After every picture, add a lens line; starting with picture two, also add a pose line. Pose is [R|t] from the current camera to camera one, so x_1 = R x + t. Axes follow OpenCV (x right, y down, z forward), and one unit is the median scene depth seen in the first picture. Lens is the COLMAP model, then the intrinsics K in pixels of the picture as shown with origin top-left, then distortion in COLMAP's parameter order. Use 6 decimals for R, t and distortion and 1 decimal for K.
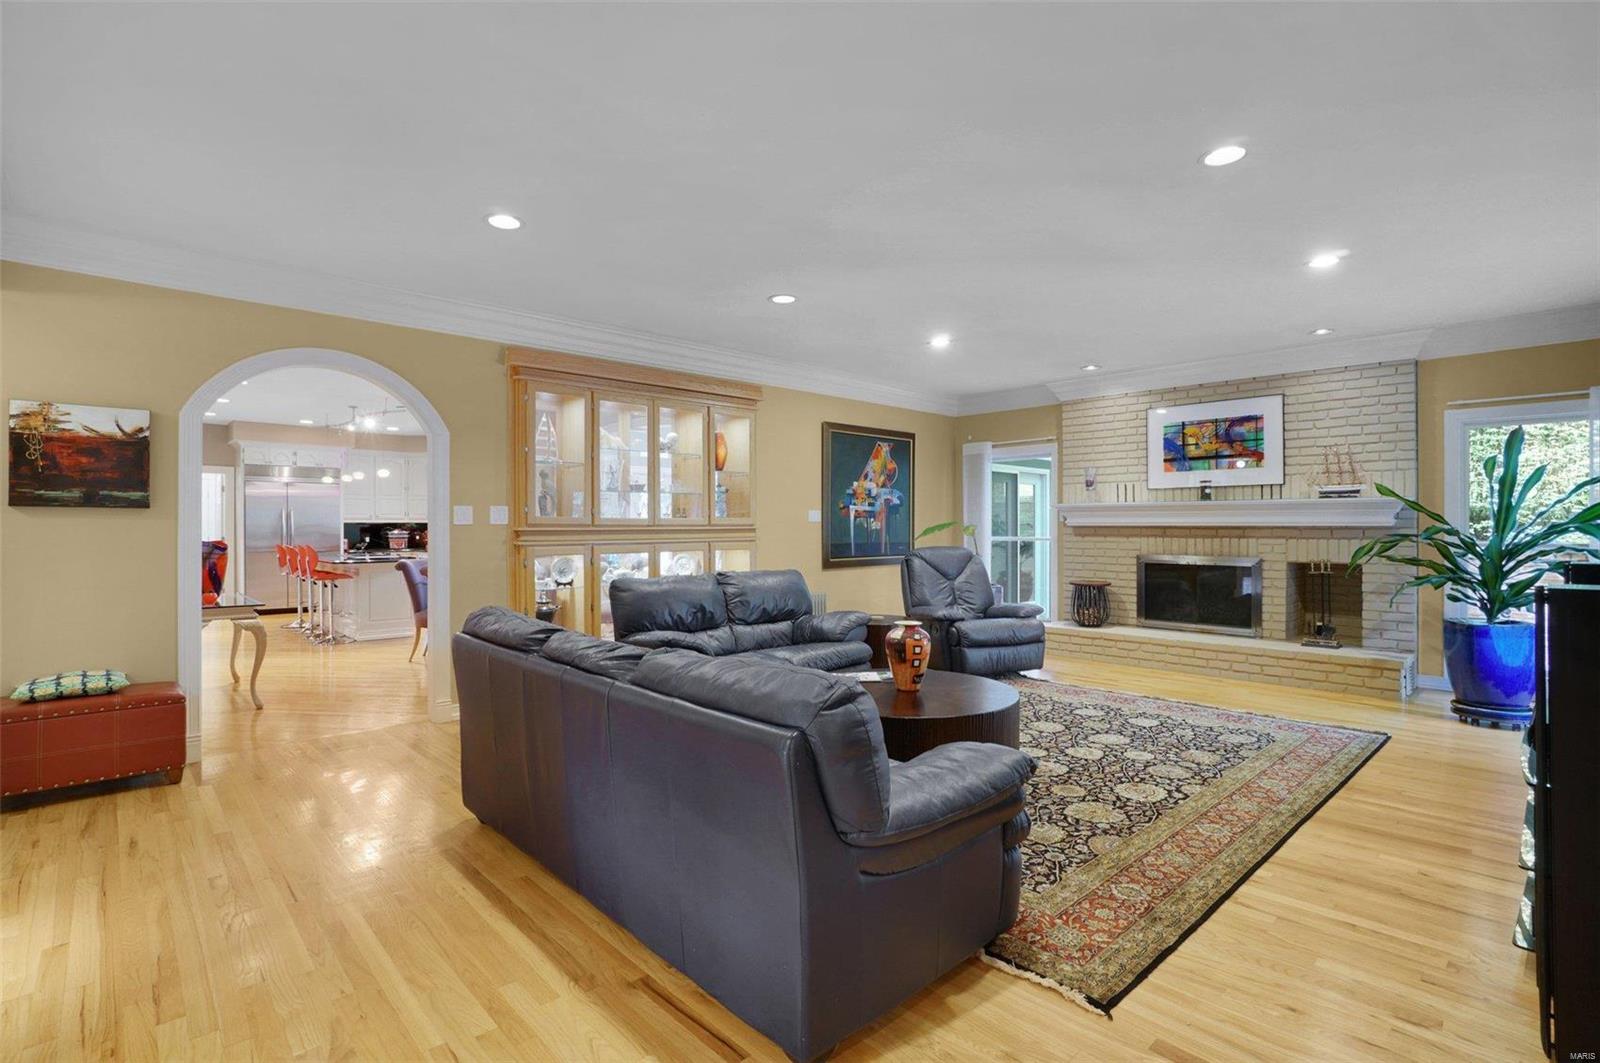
lens RADIAL K [[762.4, 0, 798.1], [0, 762.4, 530.1], [0, 0, 1]] dist [-0.030213, -0.000431]
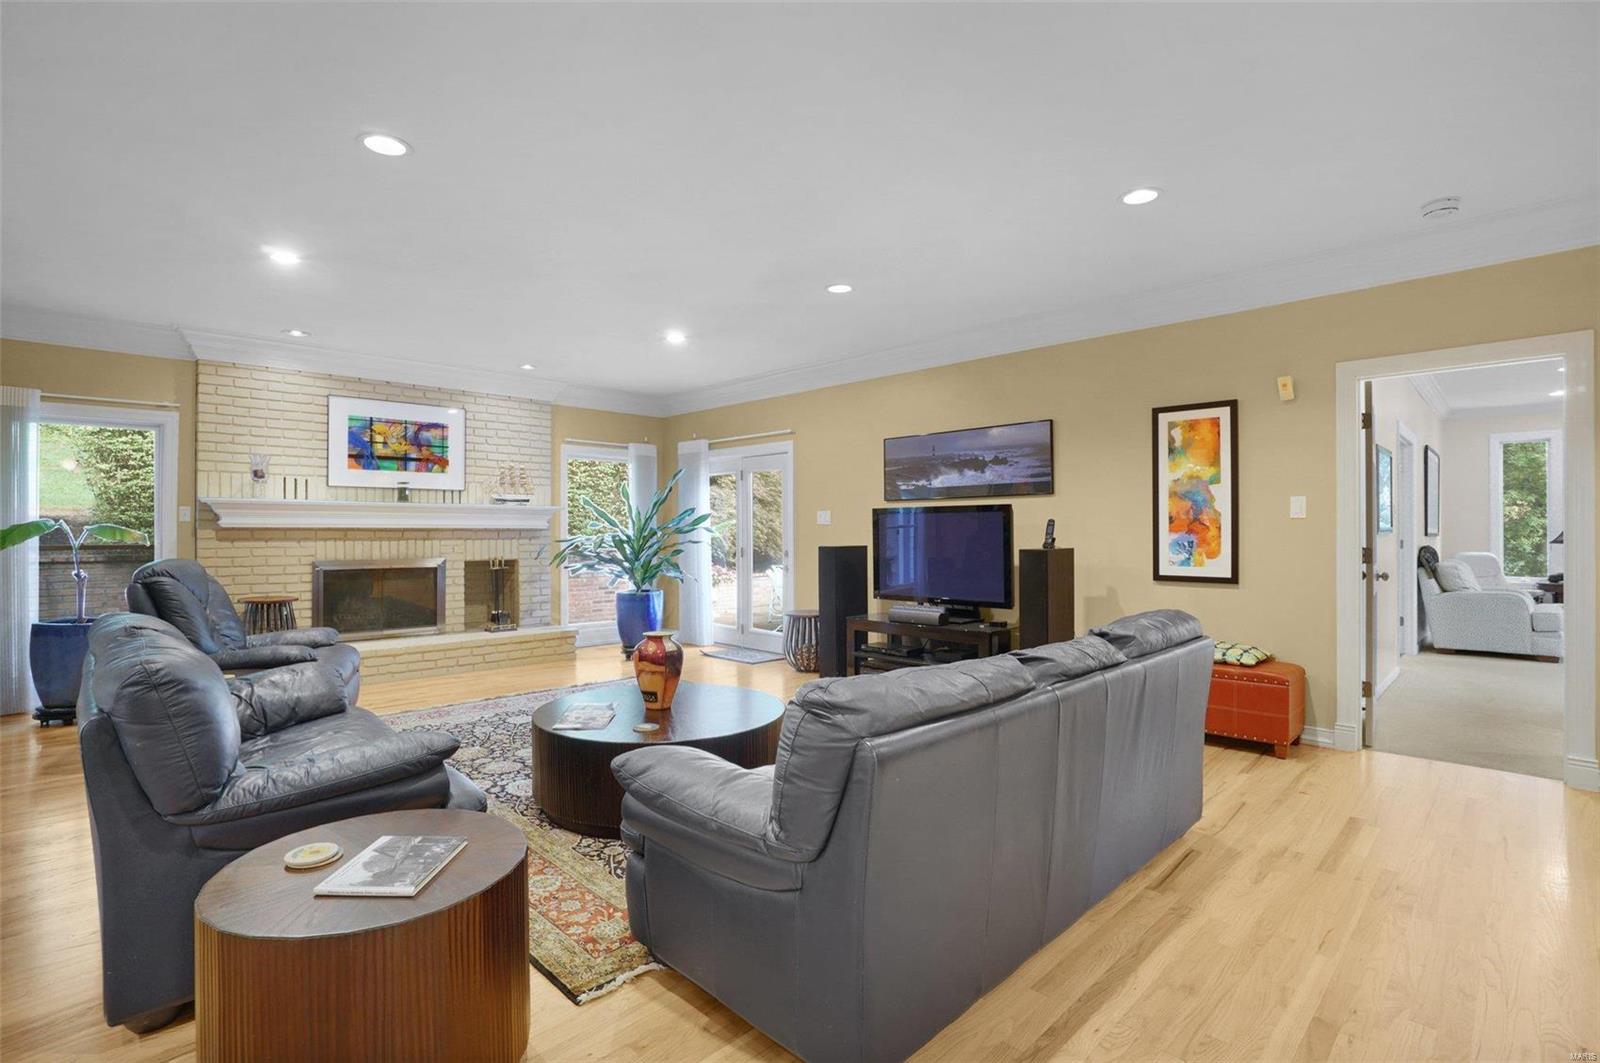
lens RADIAL K [[758.5, 0, 798.9], [0, 758.5, 530.3], [0, 0, 1]] dist [-0.024709, 0.000116]
pose [[-0.015644, 0.002429, 0.999875, -0.443127], [0.006859, 0.999974, -0.002322, 0.003034], [-0.999854, 0.006822, -0.015660, 0.496318]]
